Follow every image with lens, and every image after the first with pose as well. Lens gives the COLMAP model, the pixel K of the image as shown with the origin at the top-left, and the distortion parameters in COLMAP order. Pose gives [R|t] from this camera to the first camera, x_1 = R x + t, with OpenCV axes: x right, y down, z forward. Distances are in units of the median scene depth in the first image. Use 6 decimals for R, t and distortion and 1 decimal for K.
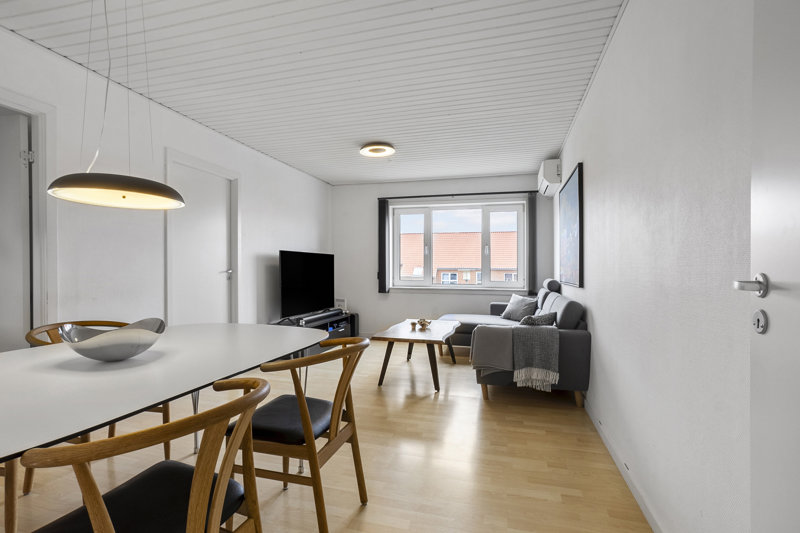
lens RADIAL K [[389.2, 0, 400.0], [0, 389.2, 266.5], [0, 0, 1]] dist [-0.054596, 0.034999]
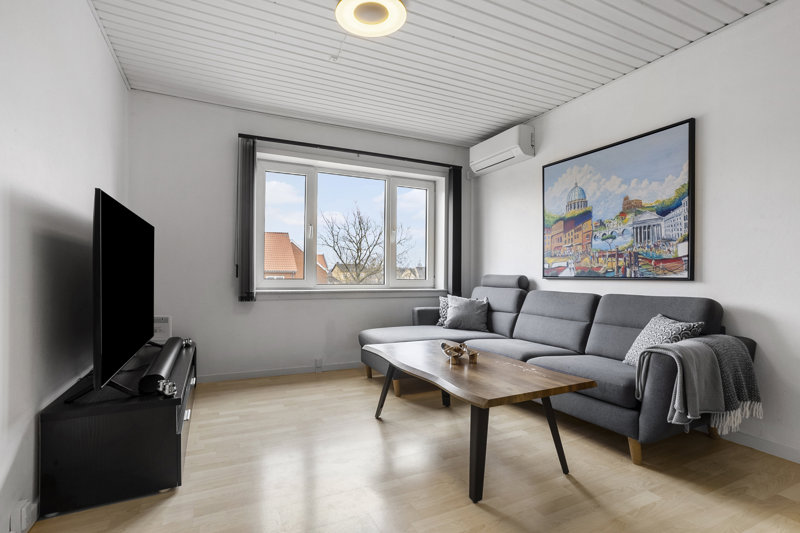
lens RADIAL K [[389.2, 0, 400.0], [0, 389.2, 266.5], [0, 0, 1]] dist [-0.054596, 0.034999]
pose [[0.747428, 0.014537, 0.664184, -0.327909], [-0.008855, 0.999890, -0.011919, 0.028794], [-0.664284, 0.003027, 0.747474, 0.560850]]
